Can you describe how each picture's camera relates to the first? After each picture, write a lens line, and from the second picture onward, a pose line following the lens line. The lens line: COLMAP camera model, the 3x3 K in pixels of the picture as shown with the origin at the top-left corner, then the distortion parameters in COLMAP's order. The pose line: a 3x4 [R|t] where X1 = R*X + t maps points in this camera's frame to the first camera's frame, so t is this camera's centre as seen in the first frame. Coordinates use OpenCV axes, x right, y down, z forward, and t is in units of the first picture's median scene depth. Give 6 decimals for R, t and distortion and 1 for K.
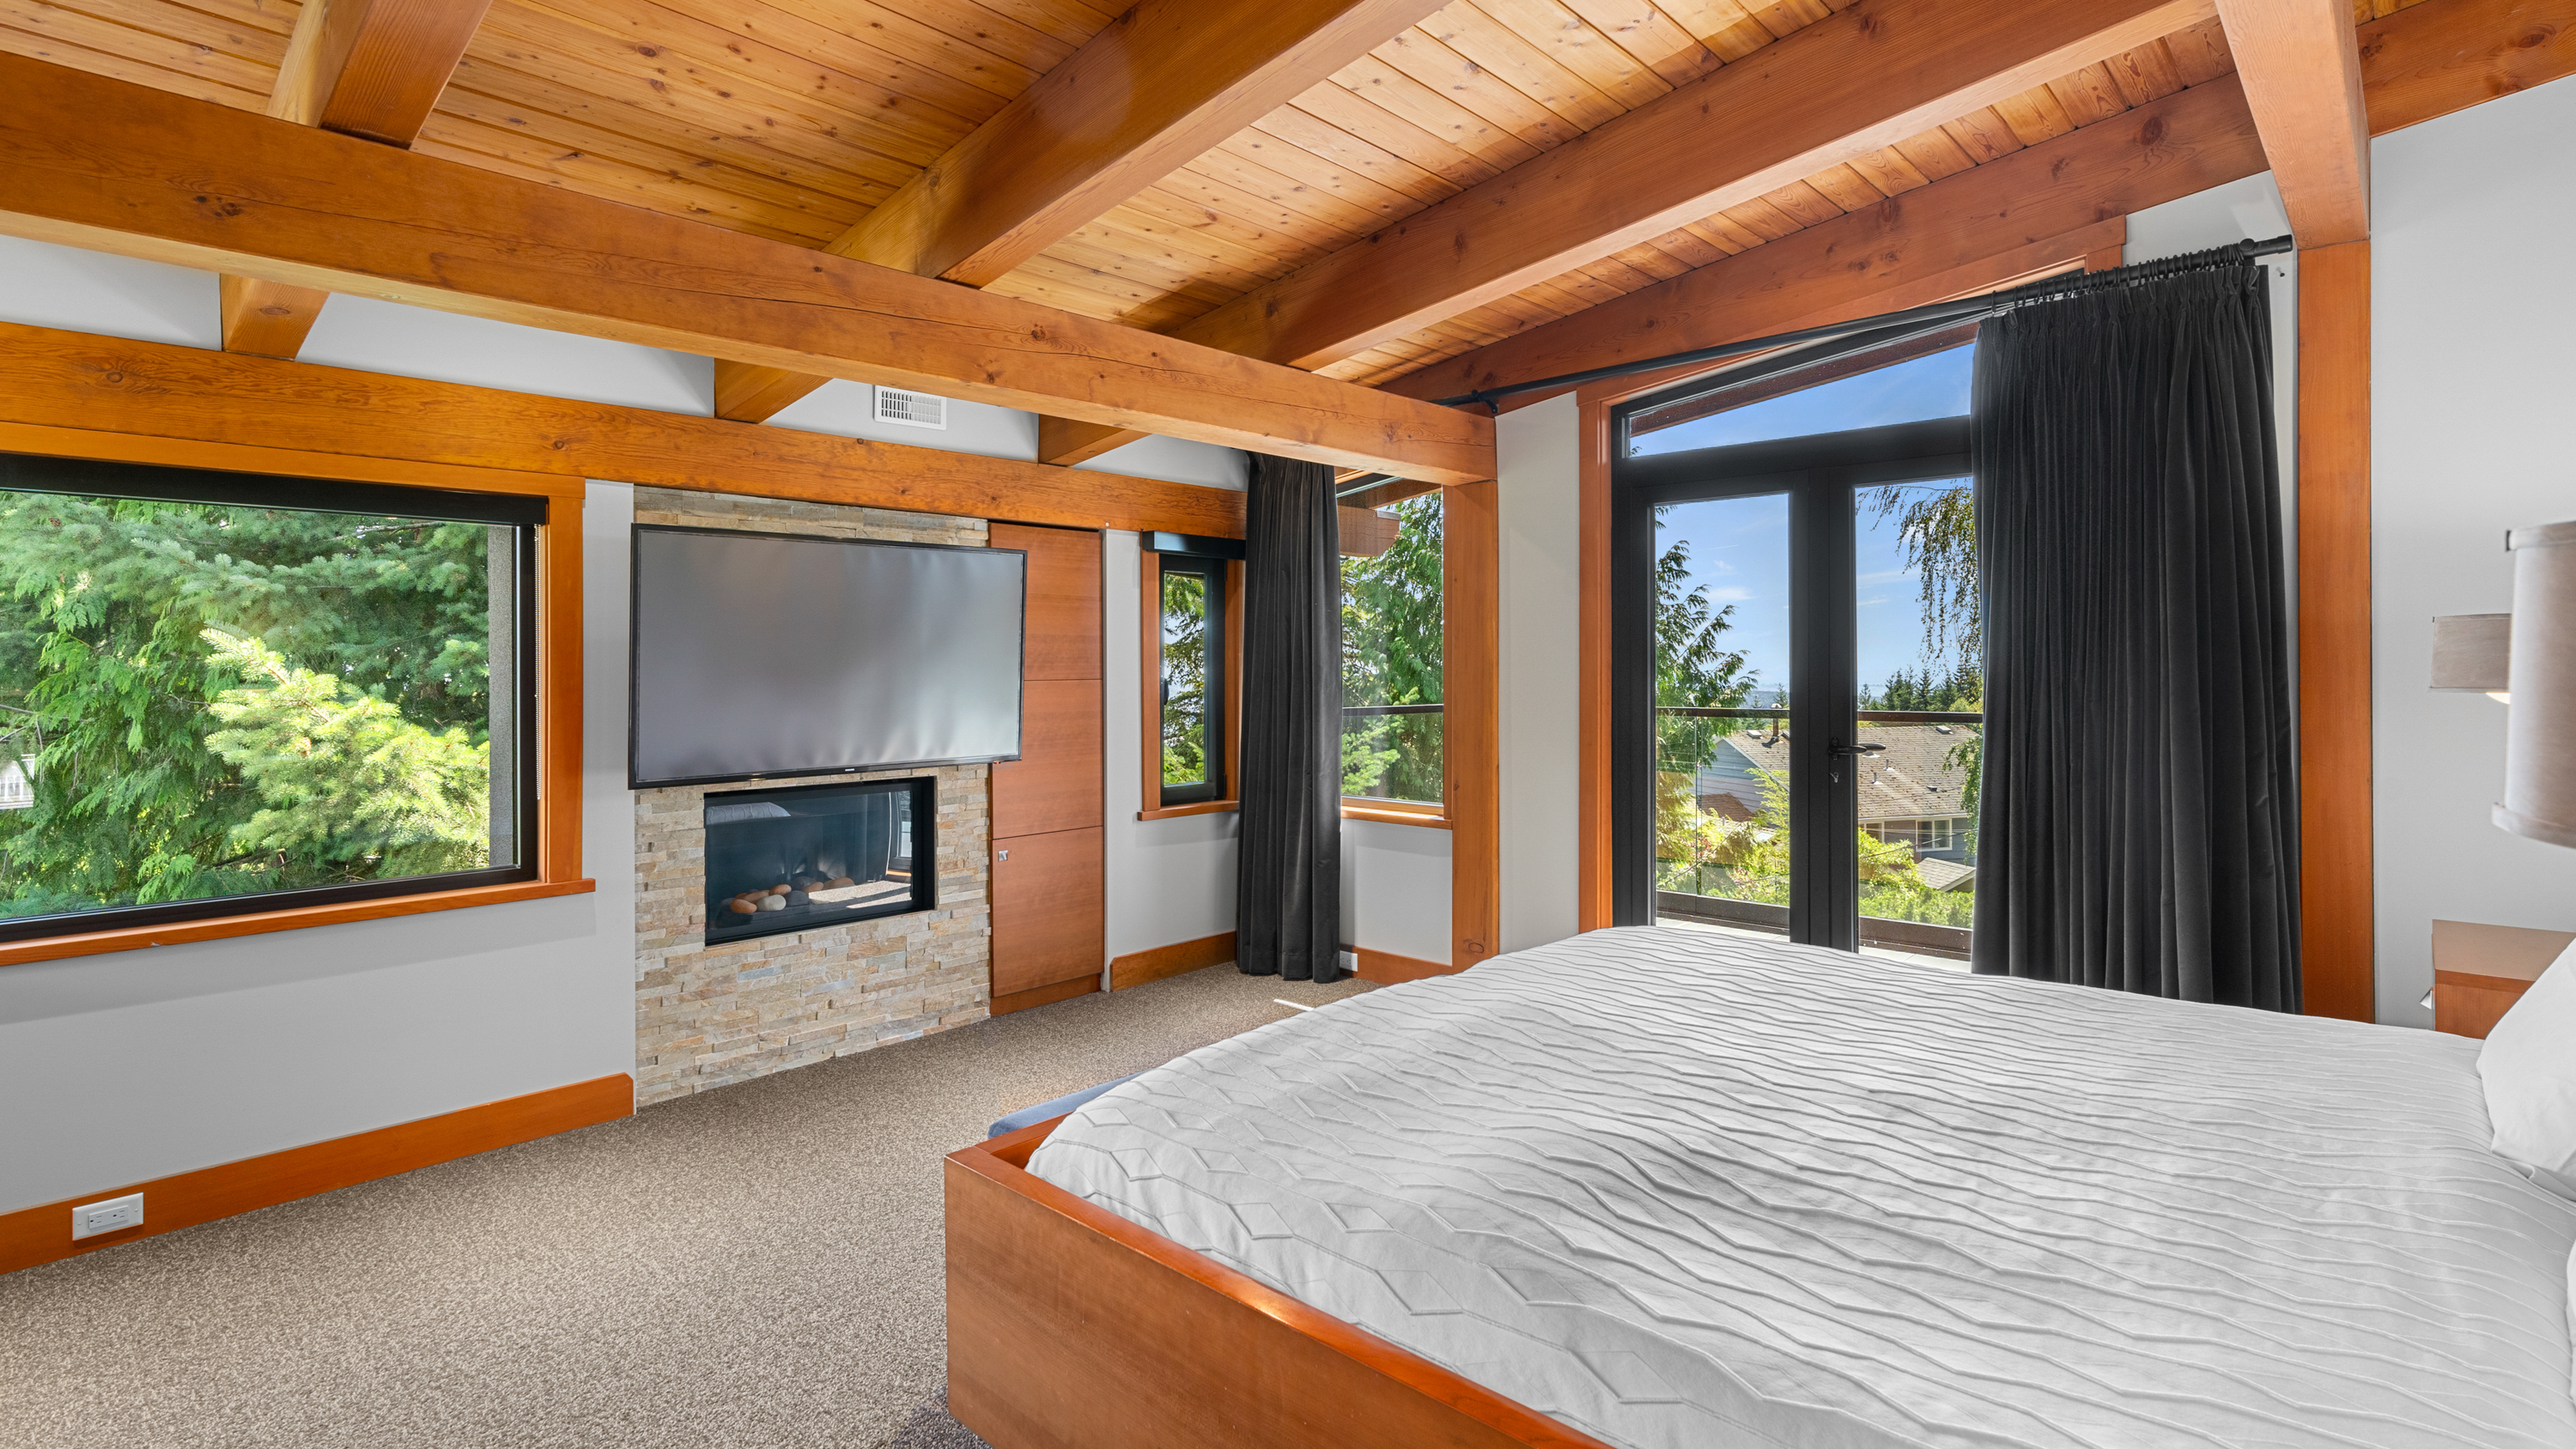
lens RADIAL K [[1232.2, 0, 1291.9], [0, 1232.2, 664.7], [0, 0, 1]] dist [0.000464, 0.000082]
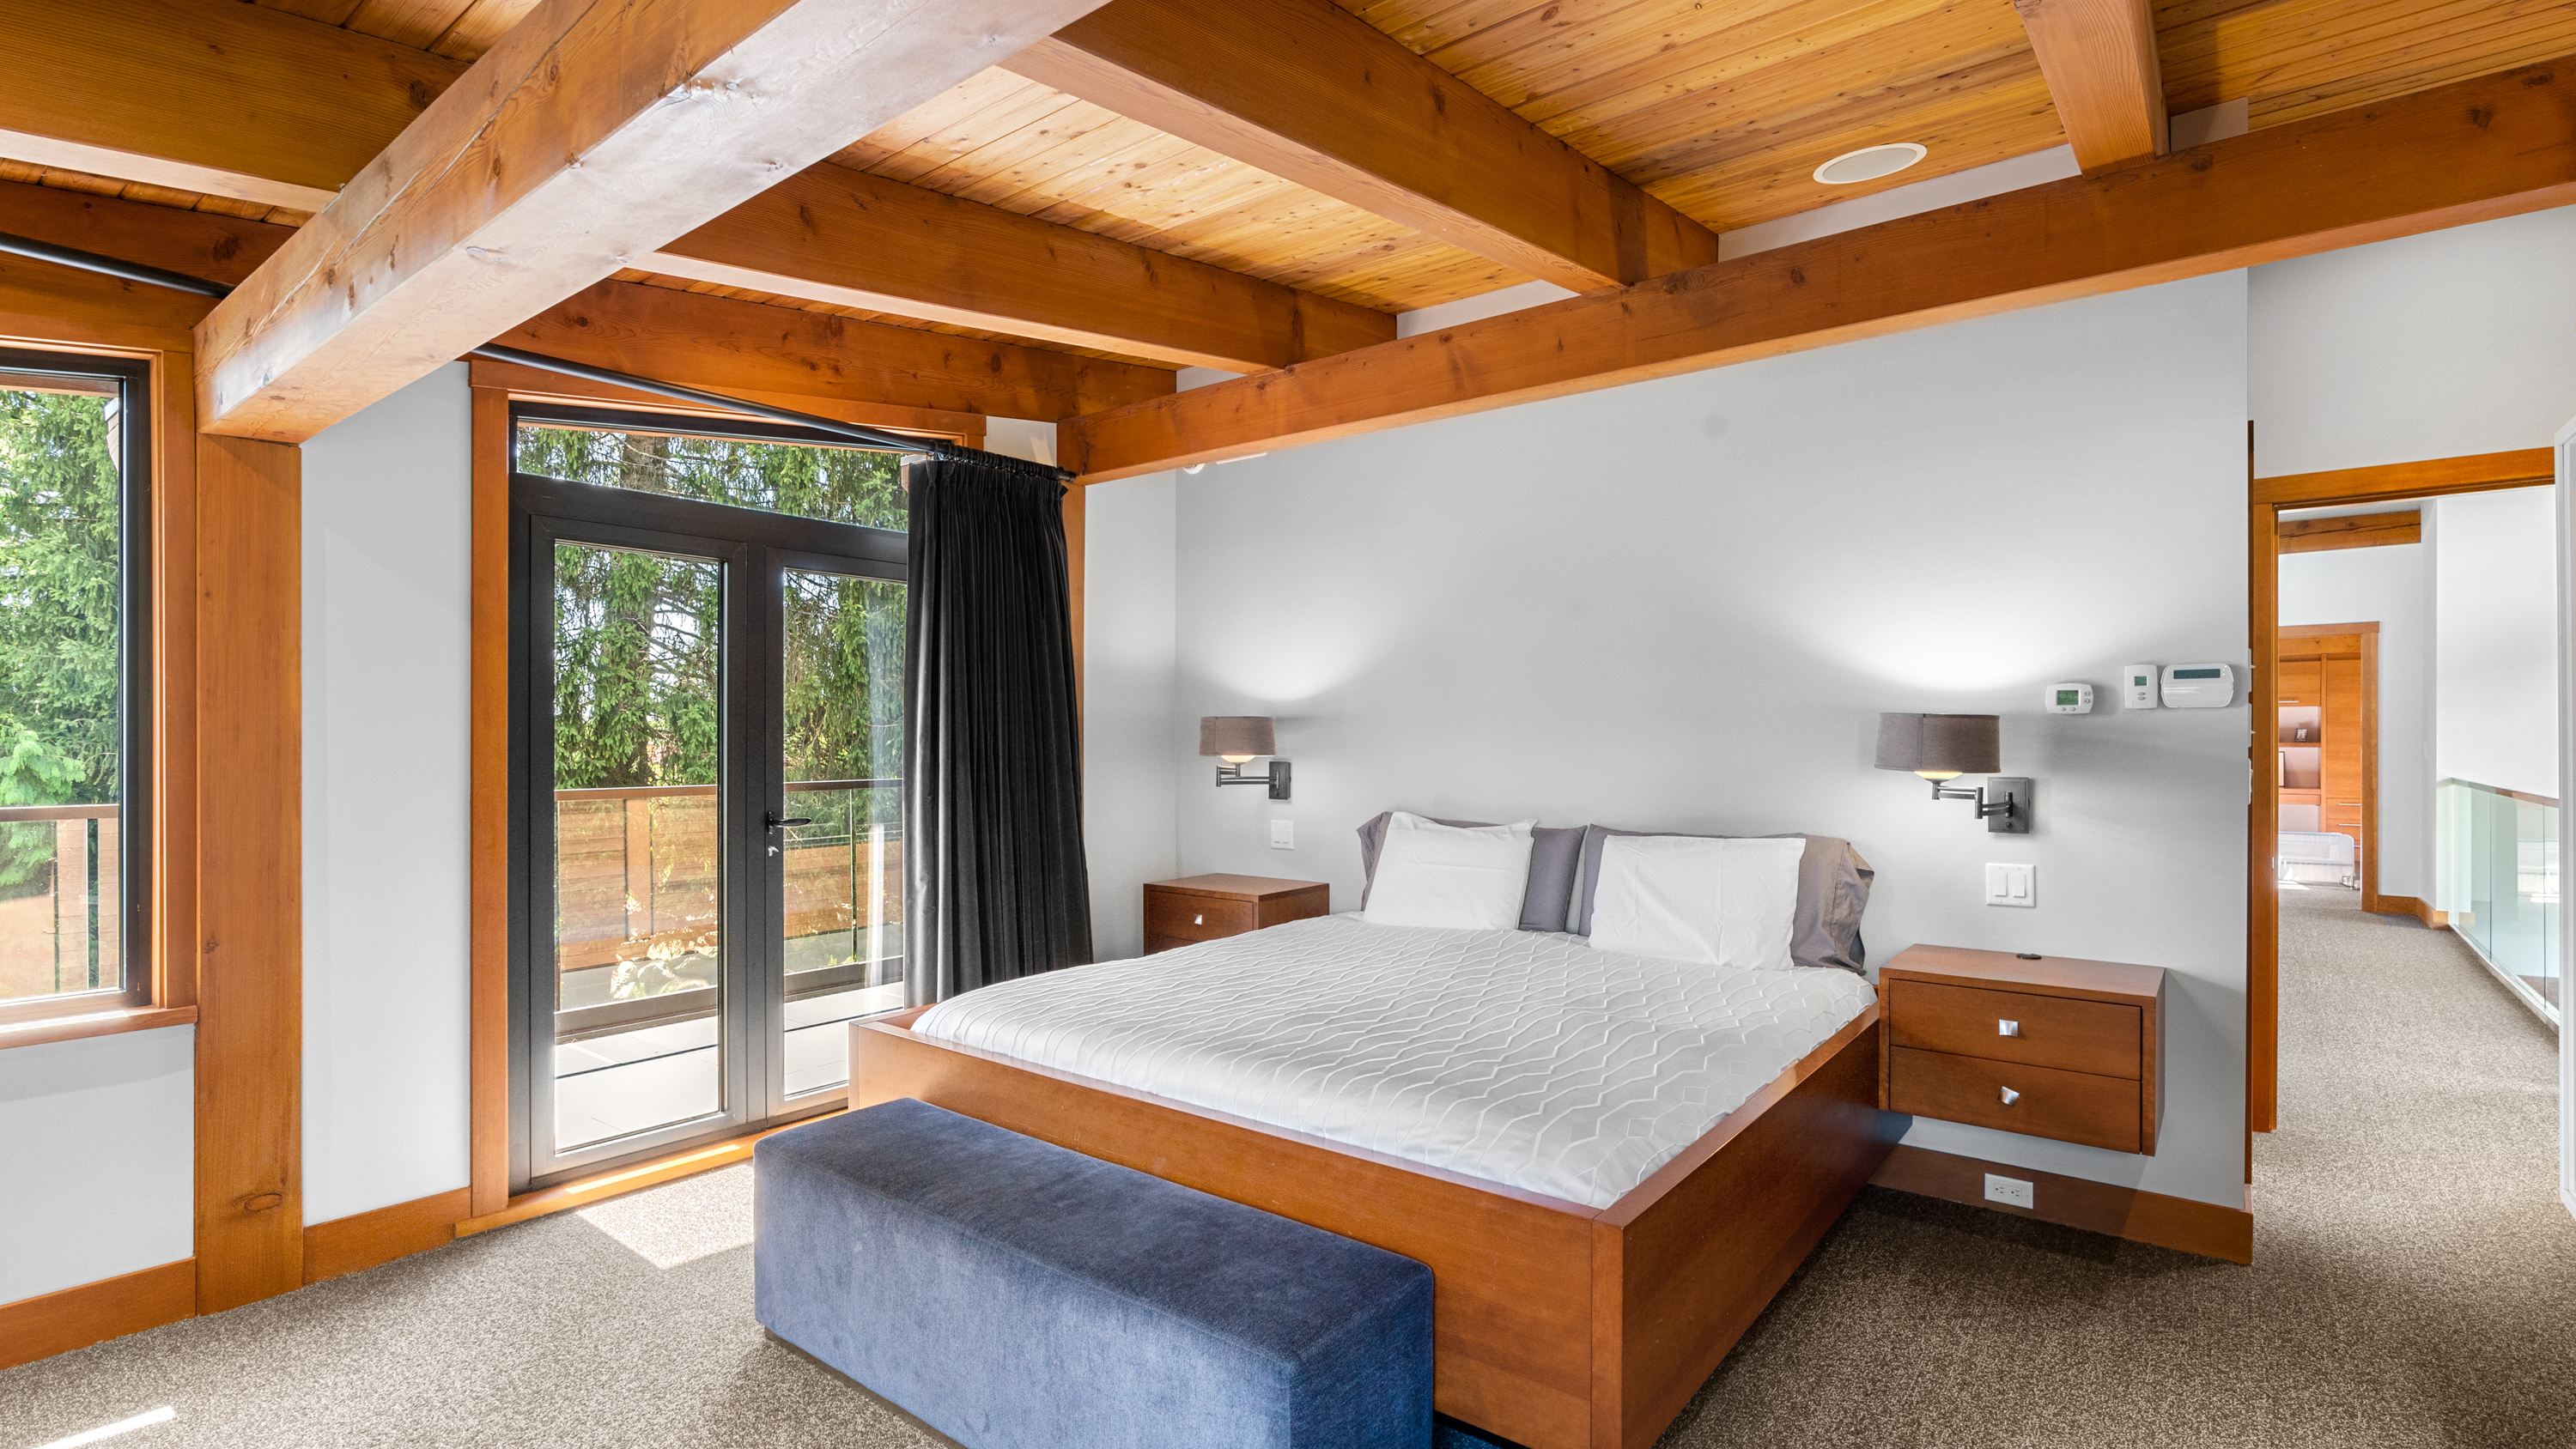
lens RADIAL K [[1216.0, 0, 1285.3], [0, 1216.0, 741.8], [0, 0, 1]] dist [-0.000213, -0.000066]
pose [[-0.079216, 0.000078, 0.996857, -0.699010], [-0.001530, 0.999999, -0.000200, 0.001319], [-0.996856, -0.001541, -0.079216, 0.760674]]
